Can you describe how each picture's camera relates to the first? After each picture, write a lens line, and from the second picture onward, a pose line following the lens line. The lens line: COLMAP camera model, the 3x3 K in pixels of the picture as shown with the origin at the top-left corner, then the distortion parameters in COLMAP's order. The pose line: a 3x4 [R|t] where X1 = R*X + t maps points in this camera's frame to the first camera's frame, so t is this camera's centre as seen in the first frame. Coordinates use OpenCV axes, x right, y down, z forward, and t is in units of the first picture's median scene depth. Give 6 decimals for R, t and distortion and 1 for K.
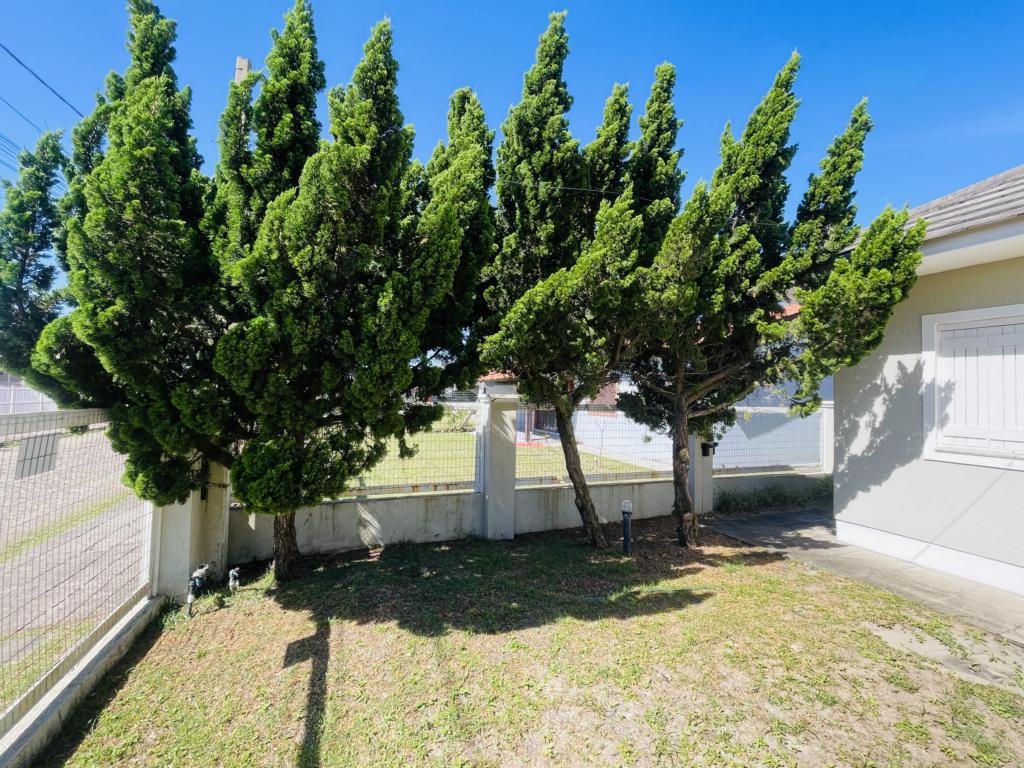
lens RADIAL K [[464.5, 0, 518.6], [0, 464.5, 381.6], [0, 0, 1]] dist [-0.003719, 0.001980]
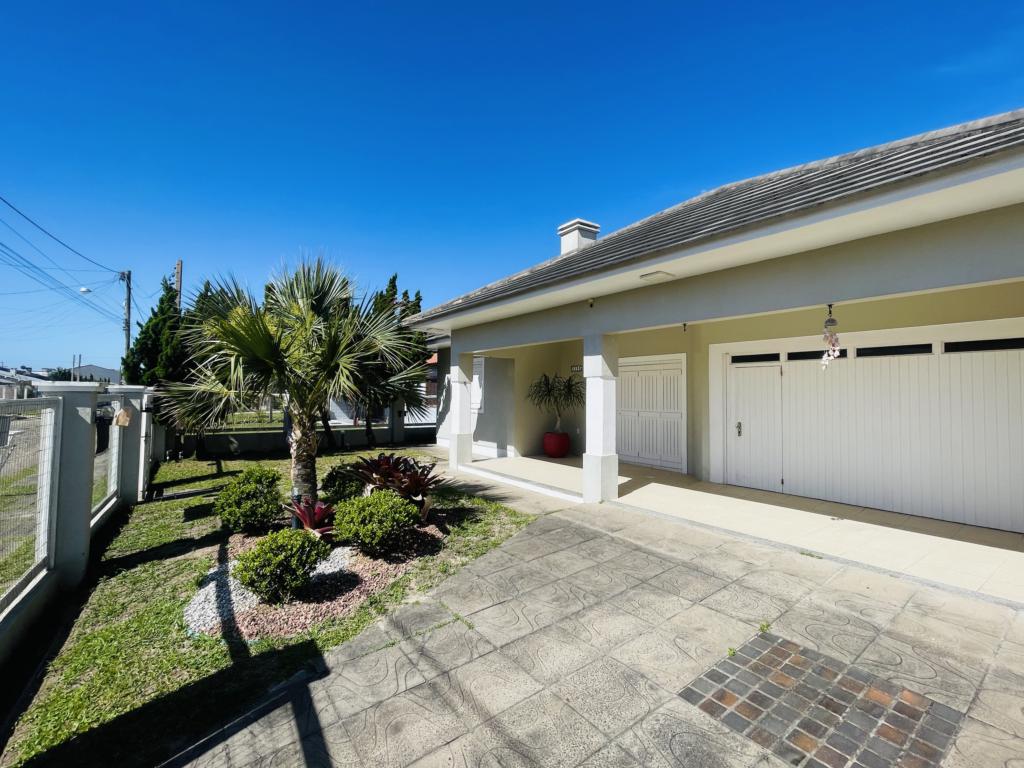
lens RADIAL K [[464.5, 0, 517.3], [0, 464.5, 378.0], [0, 0, 1]] dist [-0.003719, 0.001980]
pose [[0.969678, 0.003085, 0.244365, 0.588148], [-0.001040, 0.999963, -0.008497, -0.011968], [-0.244382, 0.007985, 0.969646, -1.912387]]
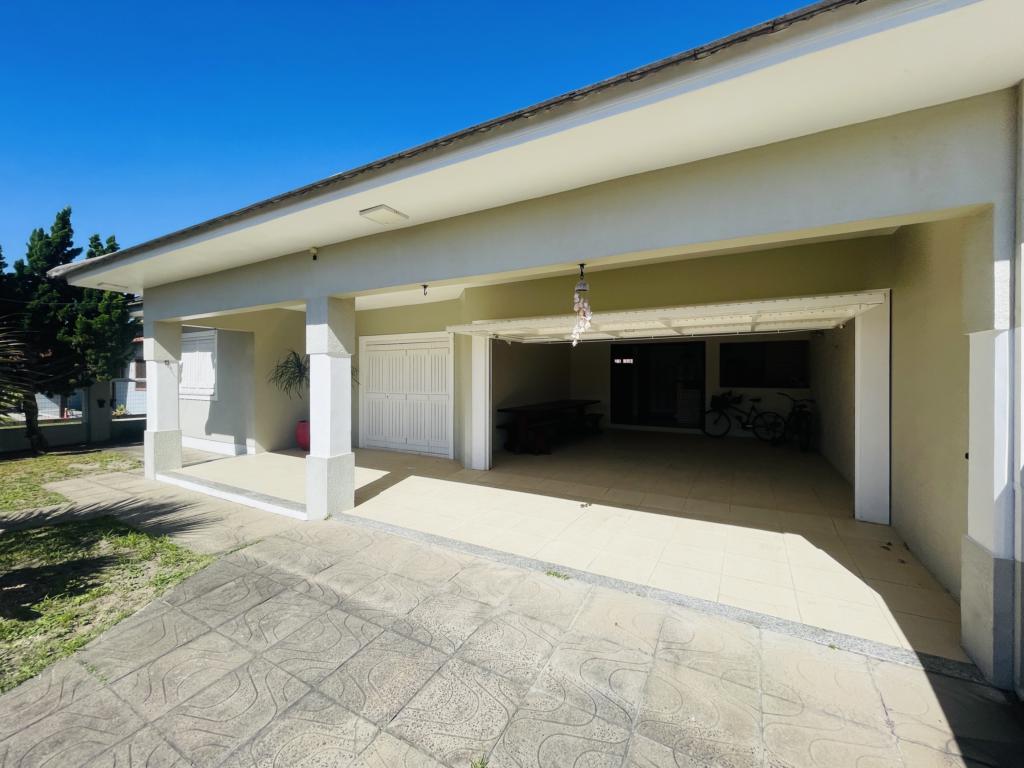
lens RADIAL K [[413.3, 0, 522.7], [0, 413.3, 381.6], [0, 0, 1]] dist [-0.006274, -0.000726]
pose [[0.770948, -0.023966, 0.636447, 0.923725], [-0.004741, 0.999048, 0.043364, -0.005963], [-0.636880, -0.036449, 0.770100, -1.621772]]
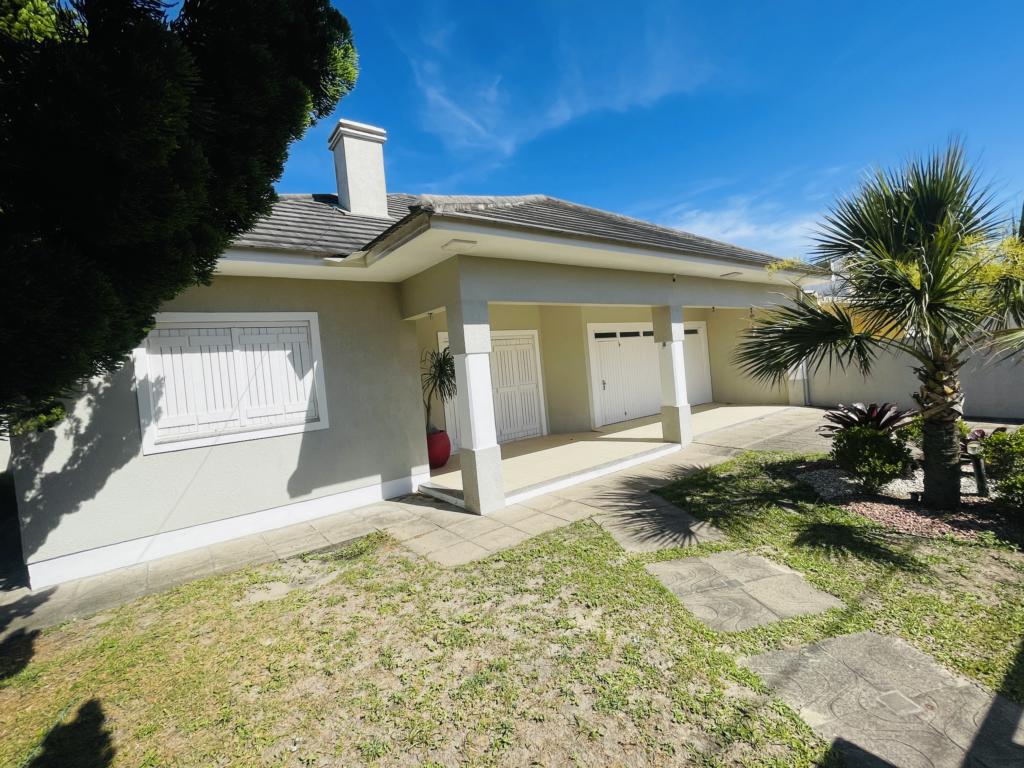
lens RADIAL K [[464.5, 0, 511.1], [0, 464.5, 377.6], [0, 0, 1]] dist [-0.003719, 0.001980]
pose [[-0.269213, -0.014725, 0.962968, -0.315070], [0.059022, 0.997751, 0.031758, 0.014798], [-0.961270, 0.065386, -0.267738, 0.503141]]
